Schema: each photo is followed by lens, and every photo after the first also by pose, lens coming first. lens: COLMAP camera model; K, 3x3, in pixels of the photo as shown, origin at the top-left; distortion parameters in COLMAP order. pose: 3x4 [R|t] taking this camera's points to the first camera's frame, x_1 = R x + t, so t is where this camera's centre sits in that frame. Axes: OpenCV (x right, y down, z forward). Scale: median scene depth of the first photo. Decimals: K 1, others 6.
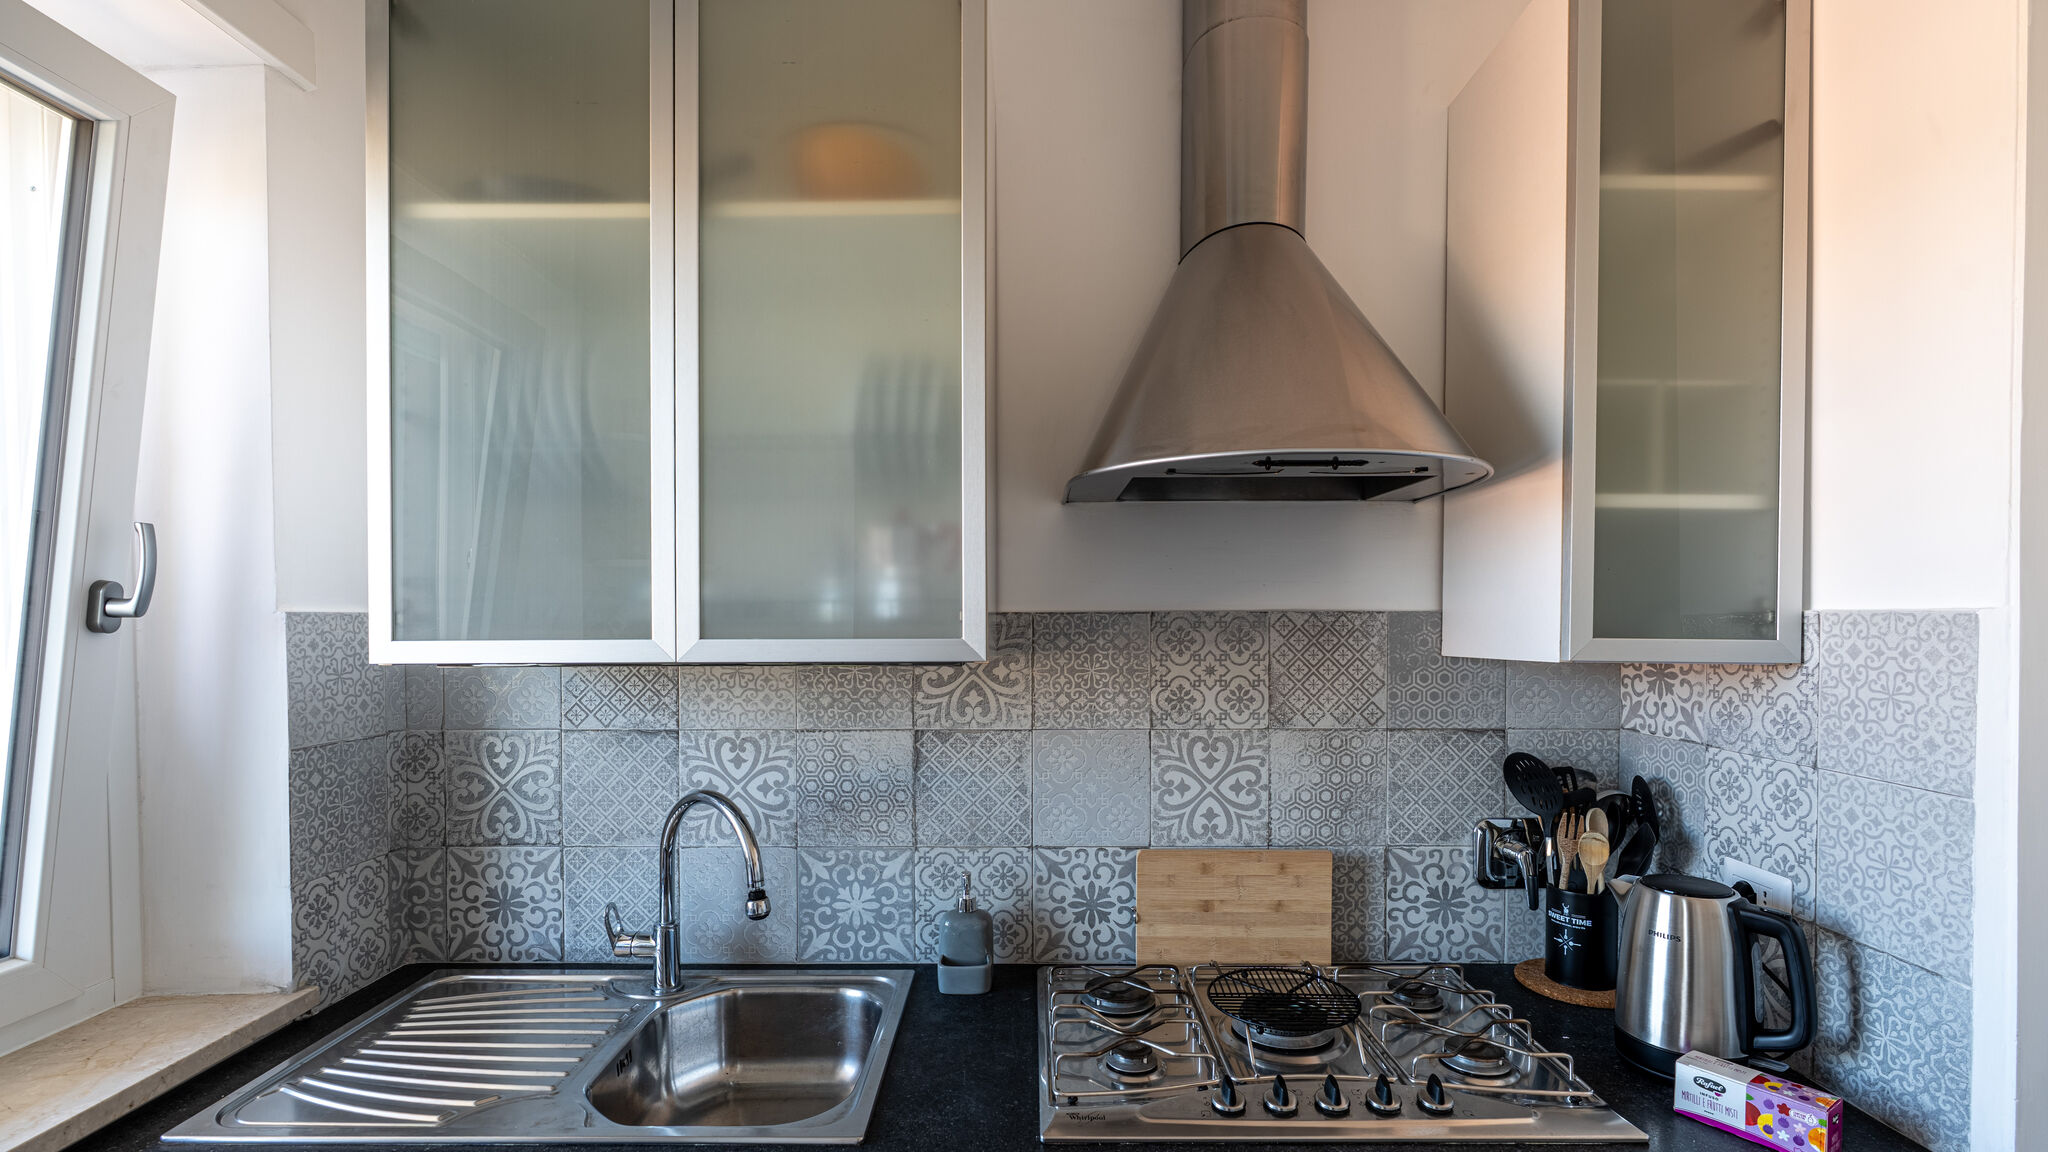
lens RADIAL K [[906.4, 0, 1009.3], [0, 906.4, 639.4], [0, 0, 1]] dist [-0.011980, 0.003359]
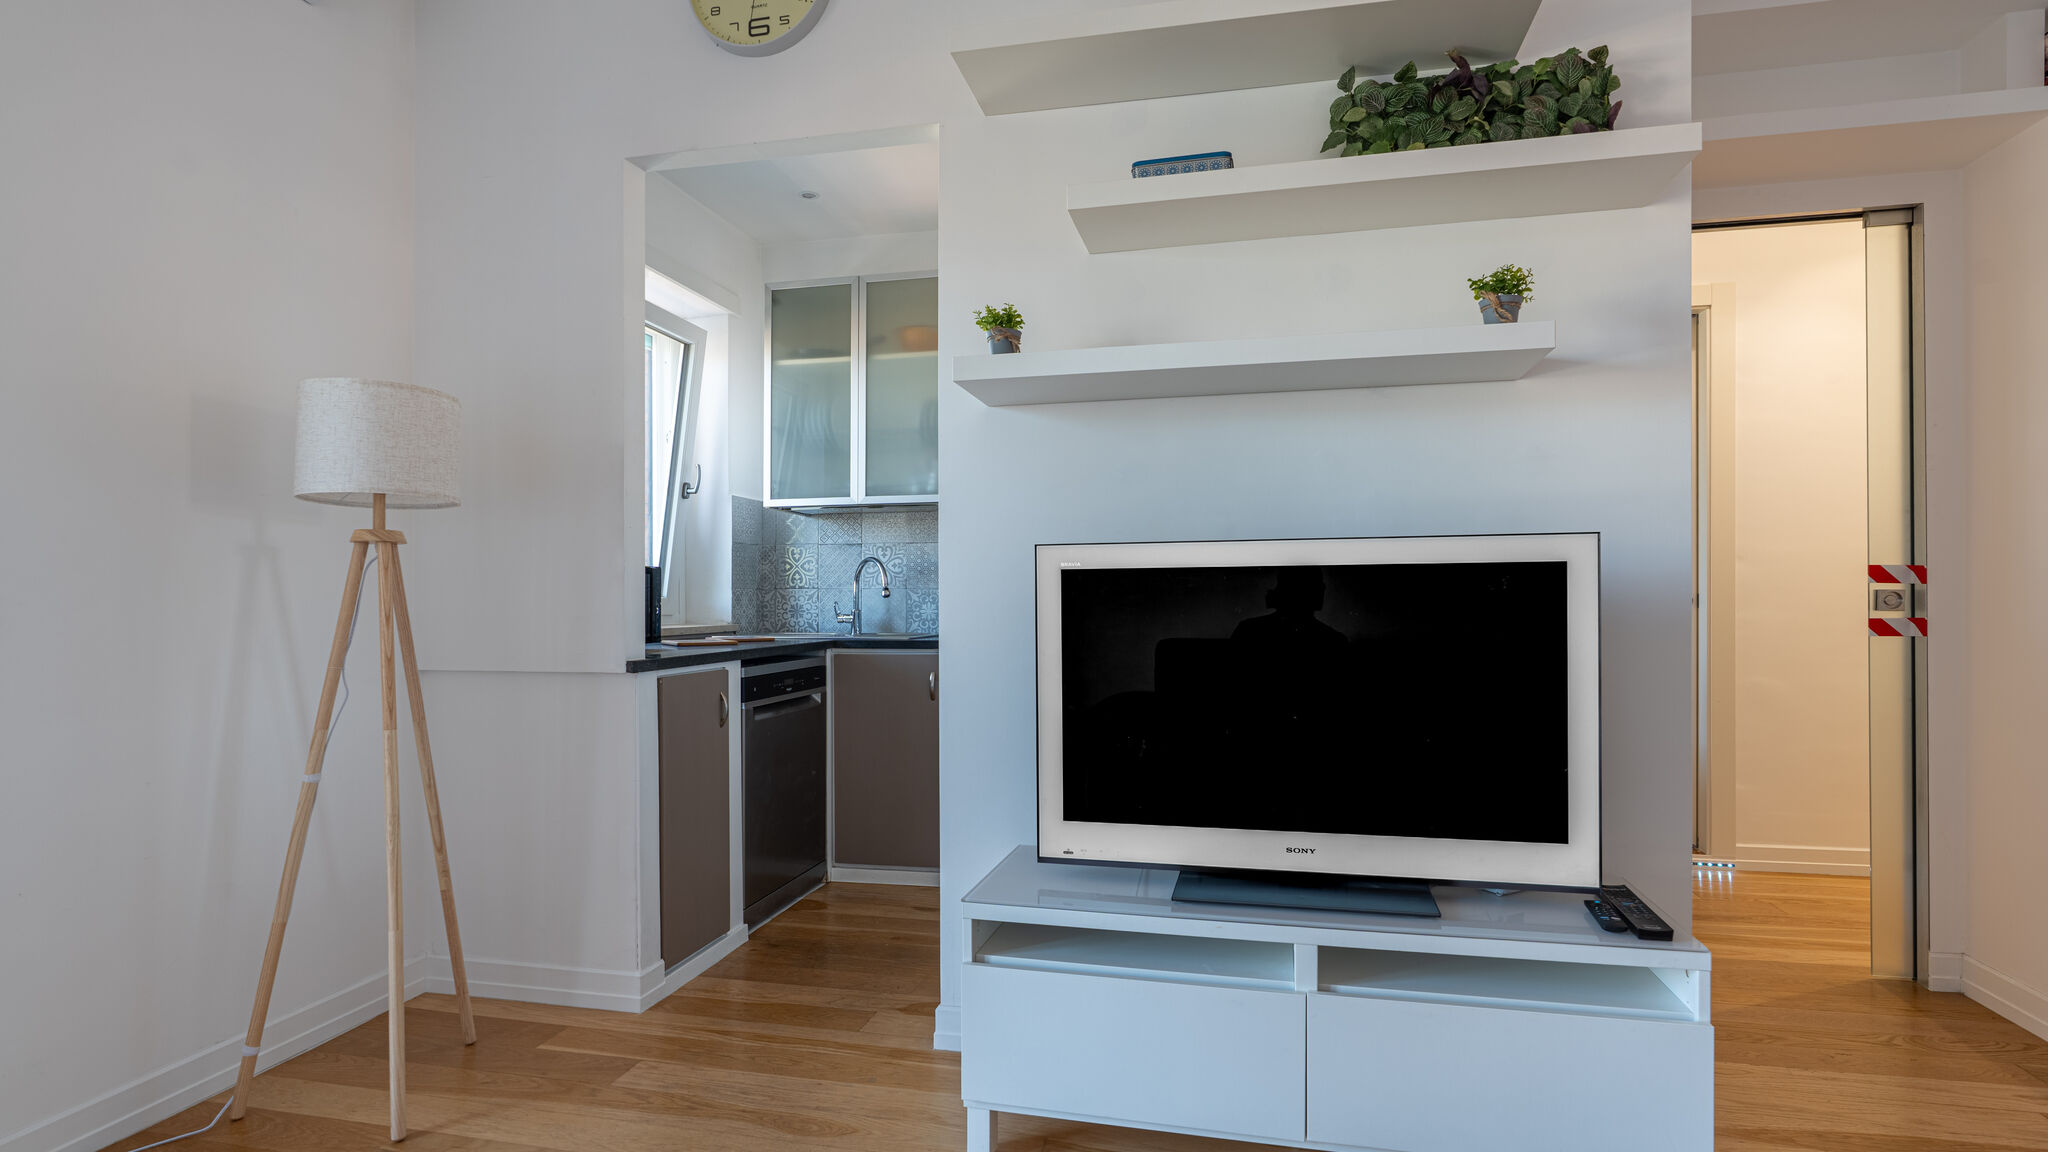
lens RADIAL K [[906.4, 0, 1059.5], [0, 906.4, 608.9], [0, 0, 1]] dist [-0.011980, 0.003359]
pose [[0.987500, -0.003785, -0.157574, 0.617478], [0.000631, 0.999799, -0.020060, 0.342419], [0.157618, 0.019710, 0.987303, -1.493899]]
